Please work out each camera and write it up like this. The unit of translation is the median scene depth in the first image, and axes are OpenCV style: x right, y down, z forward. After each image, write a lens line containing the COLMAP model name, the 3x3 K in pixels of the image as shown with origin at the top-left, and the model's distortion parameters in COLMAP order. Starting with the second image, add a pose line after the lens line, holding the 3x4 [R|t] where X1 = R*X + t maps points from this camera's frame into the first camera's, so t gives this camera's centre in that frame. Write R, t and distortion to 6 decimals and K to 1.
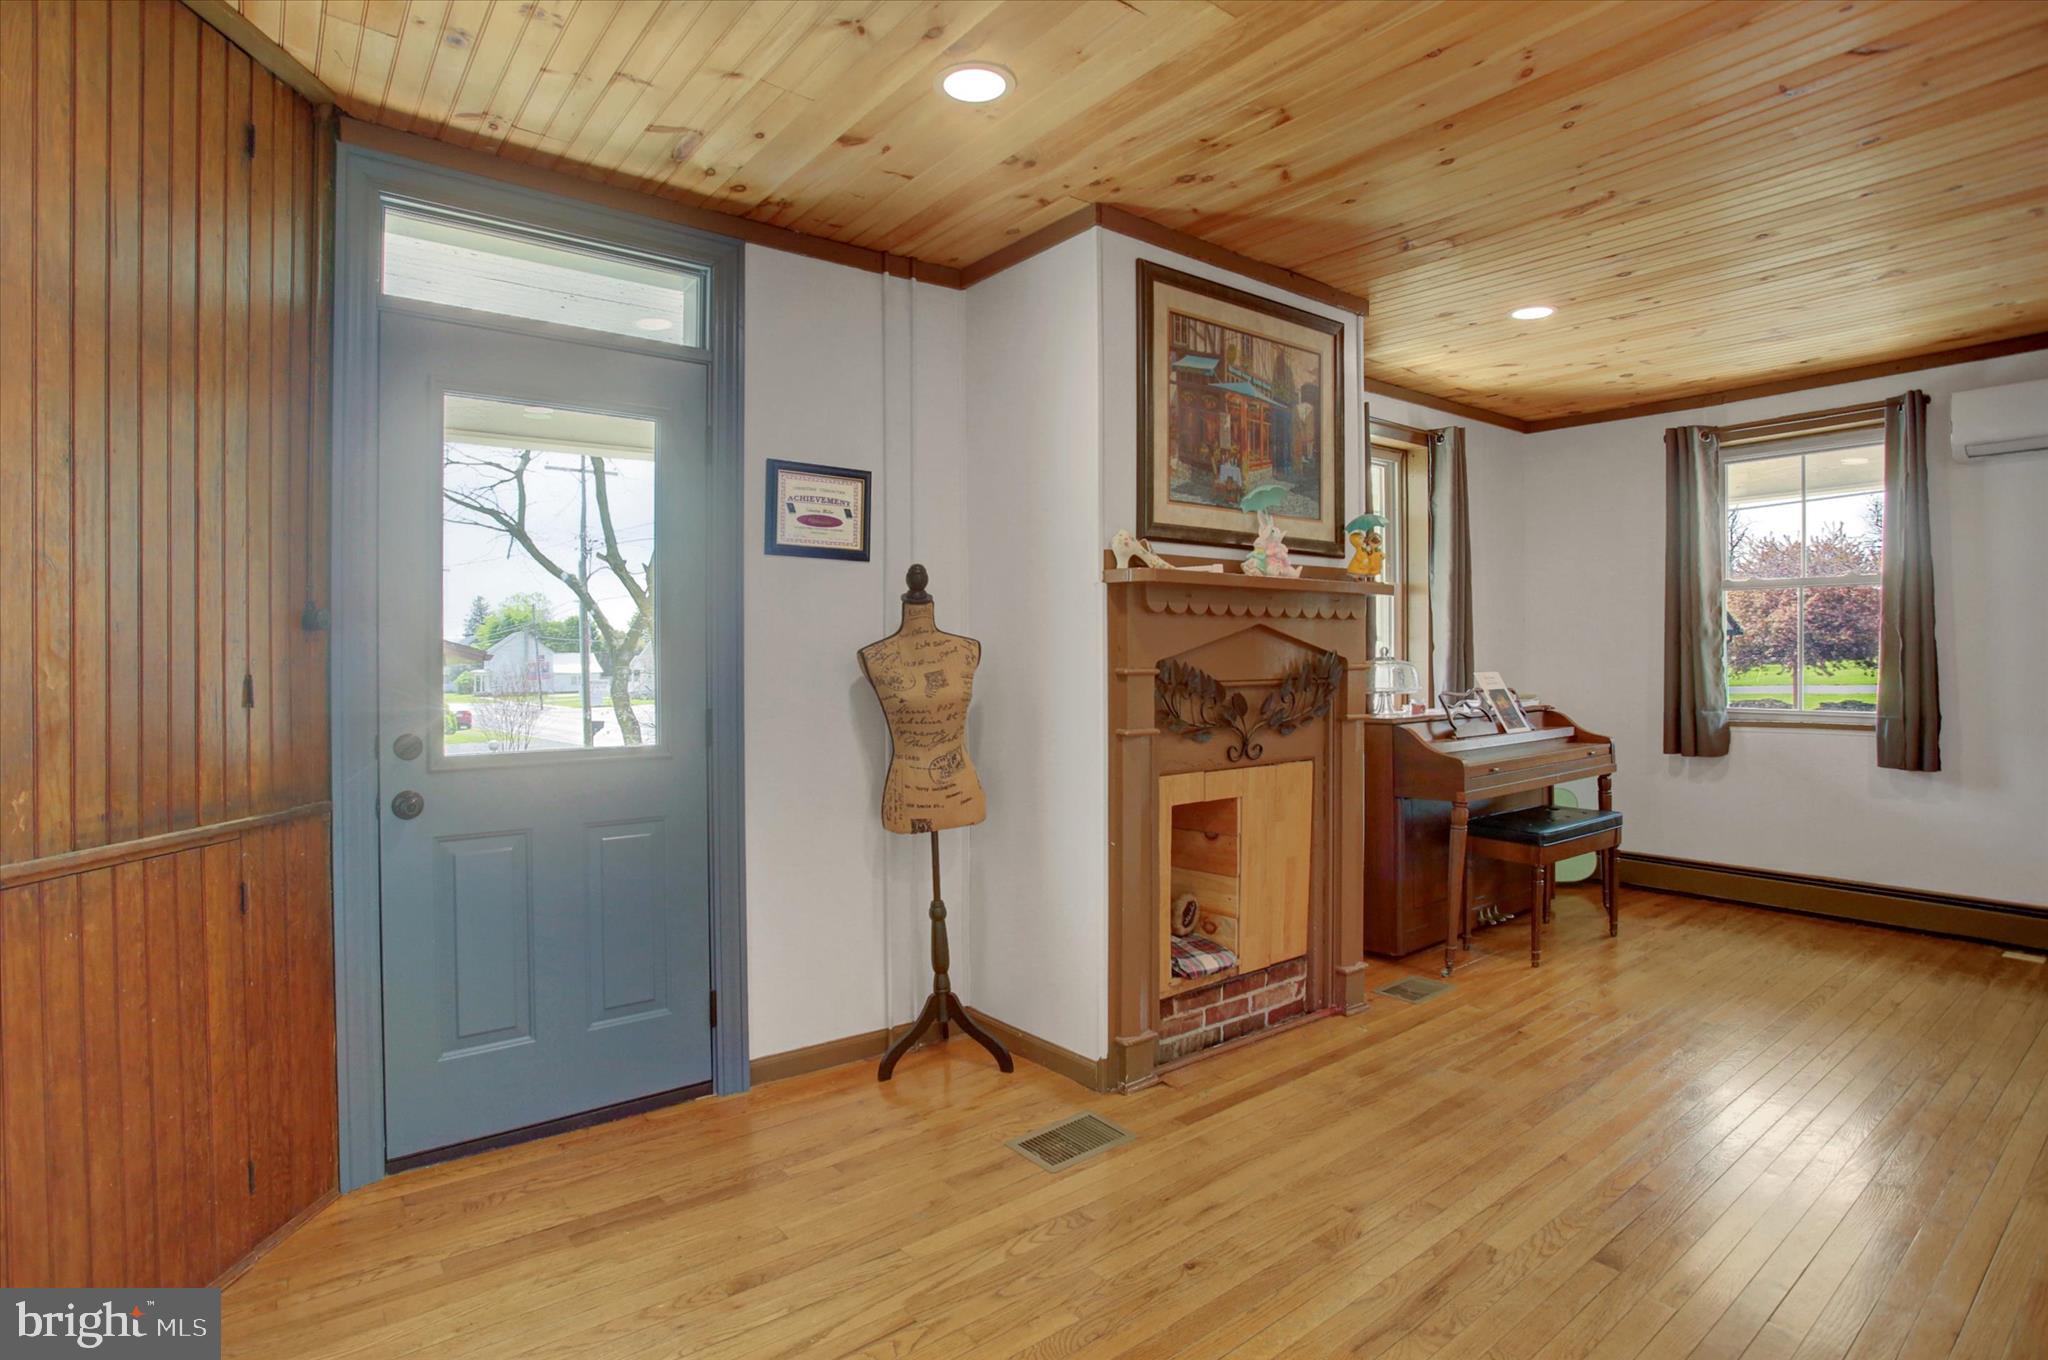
lens RADIAL K [[1084.0, 0, 994.5], [0, 1084.0, 666.1], [0, 0, 1]] dist [-0.080114, 0.035403]
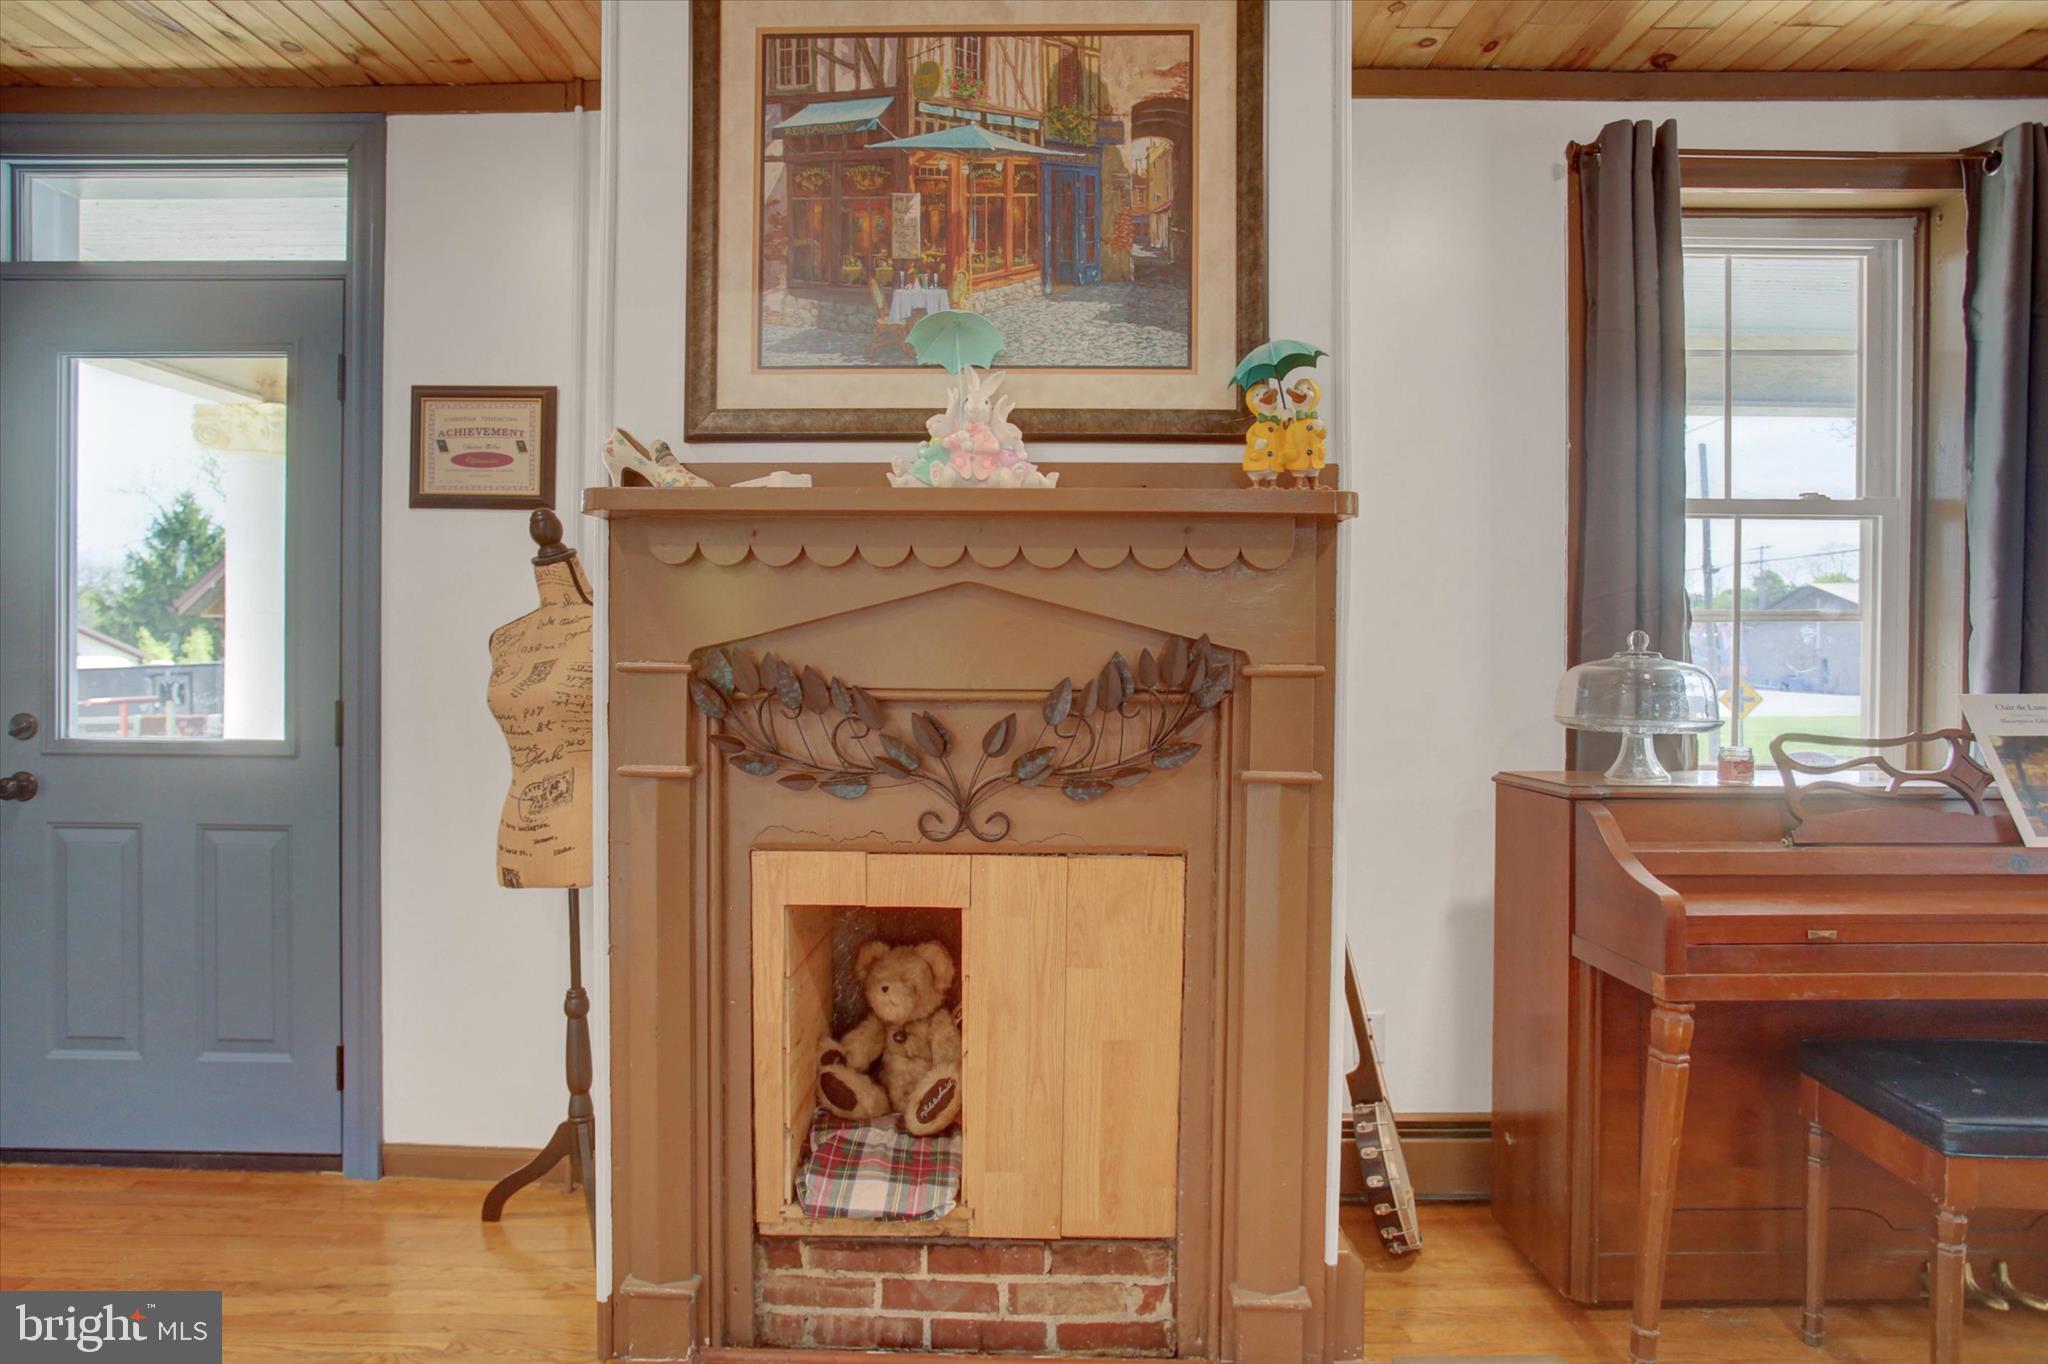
lens RADIAL K [[1190.1, 0, 1018.5], [0, 1190.1, 657.0], [0, 0, 1]] dist [-0.061106, 0.037340]
pose [[0.776900, 0.017659, -0.629377, 0.642568], [-0.016144, 0.999837, 0.008126, -0.008221], [0.629418, 0.003848, 0.777058, 0.584280]]
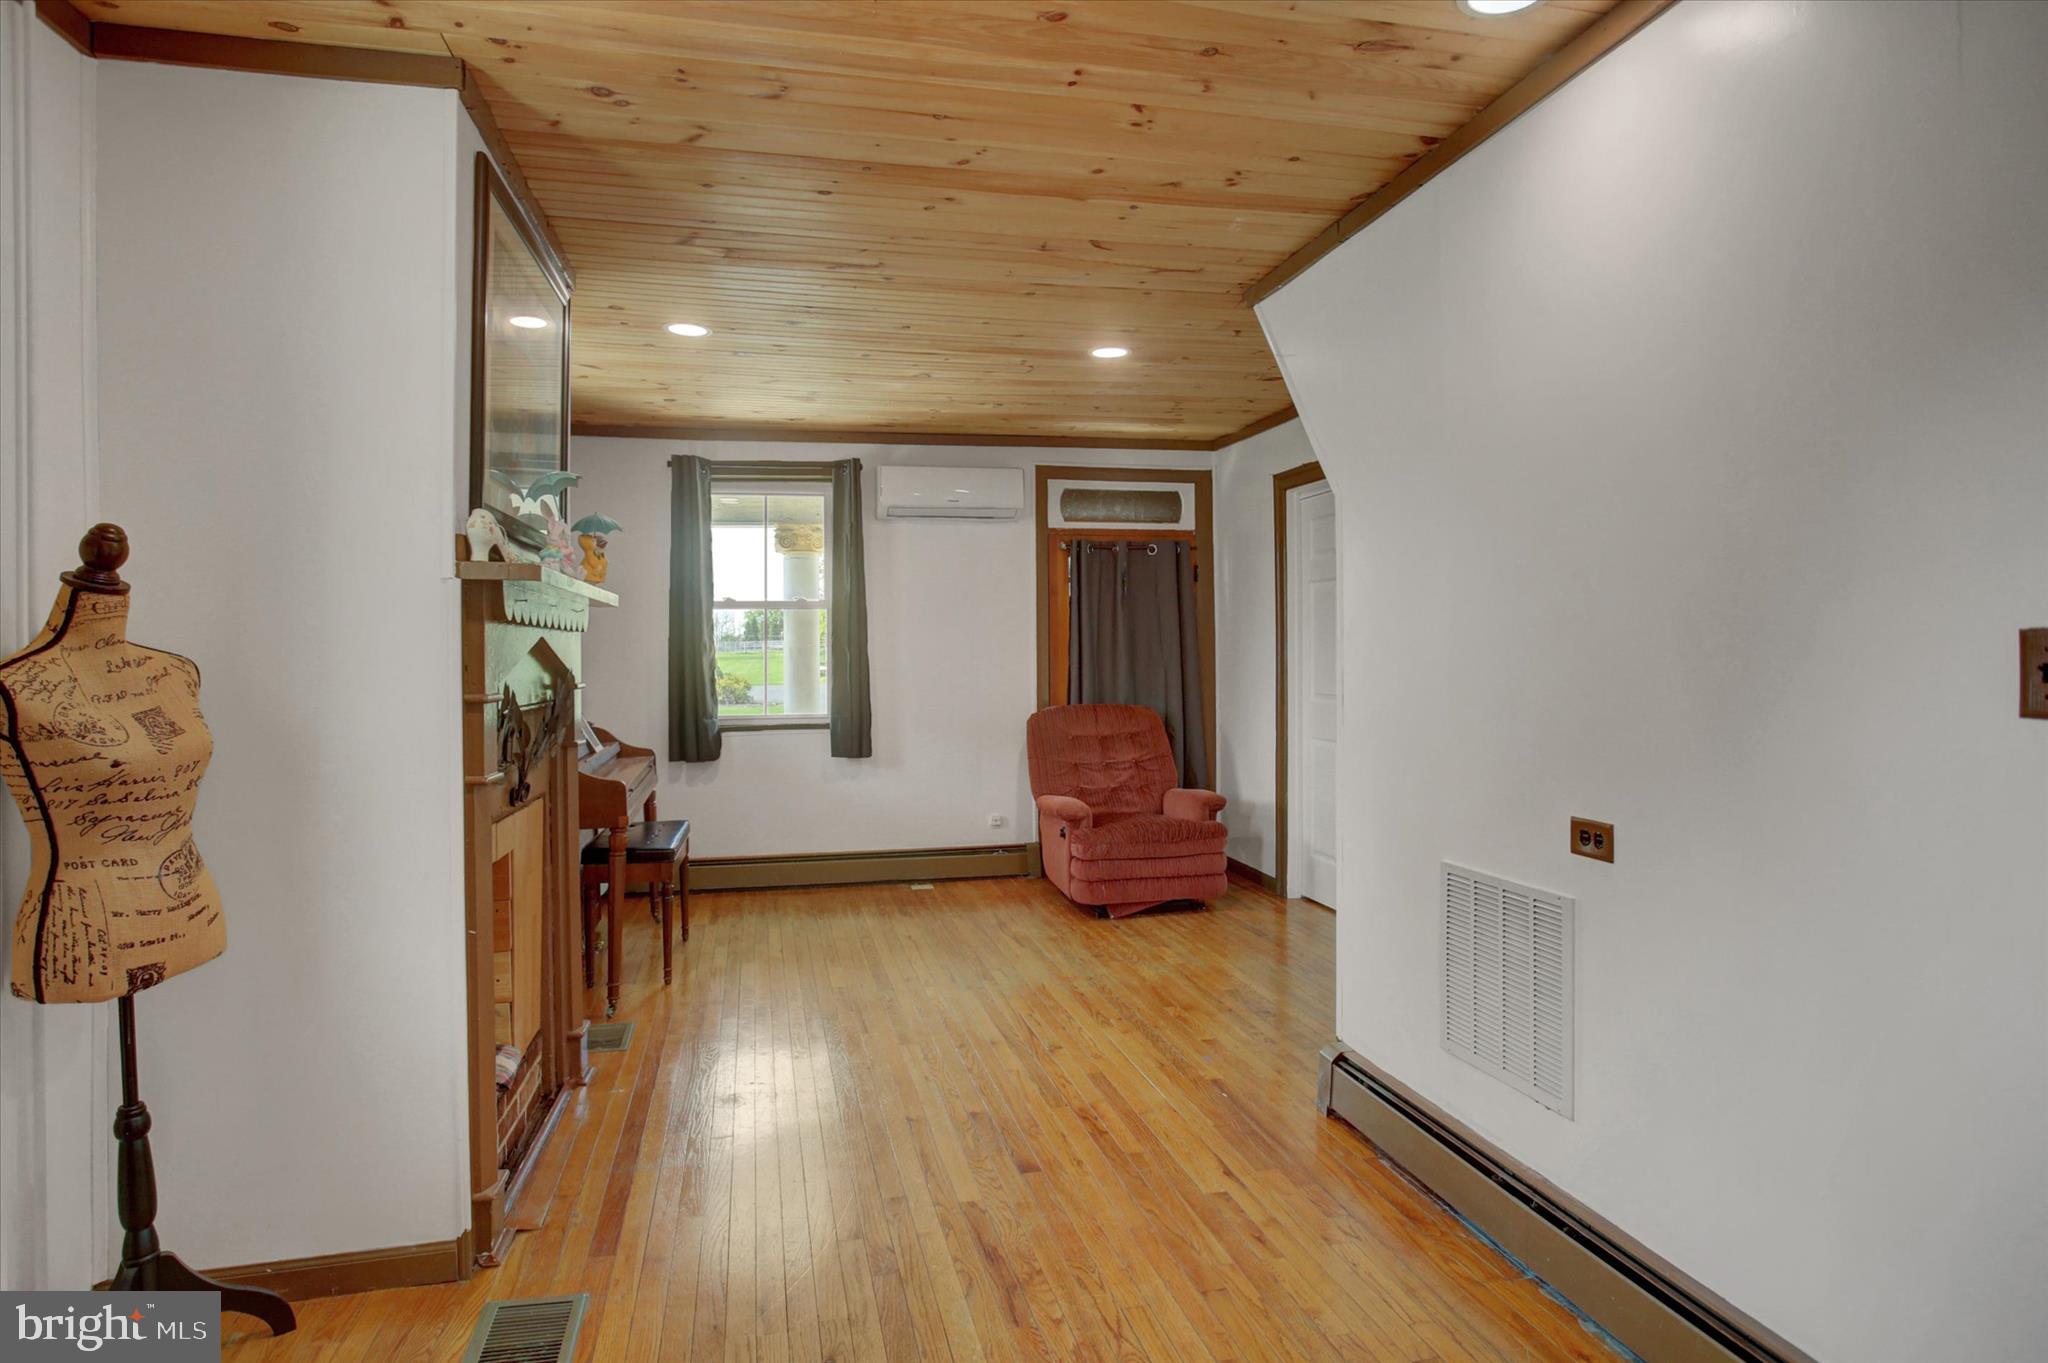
lens RADIAL K [[1190.1, 0, 1018.5], [0, 1190.1, 656.5], [0, 0, 1]] dist [-0.061106, 0.037340]
pose [[0.377020, -0.000069, 0.926205, -0.449024], [0.018298, 0.999805, -0.007373, -0.010445], [-0.926024, 0.019727, 0.376948, 0.316601]]
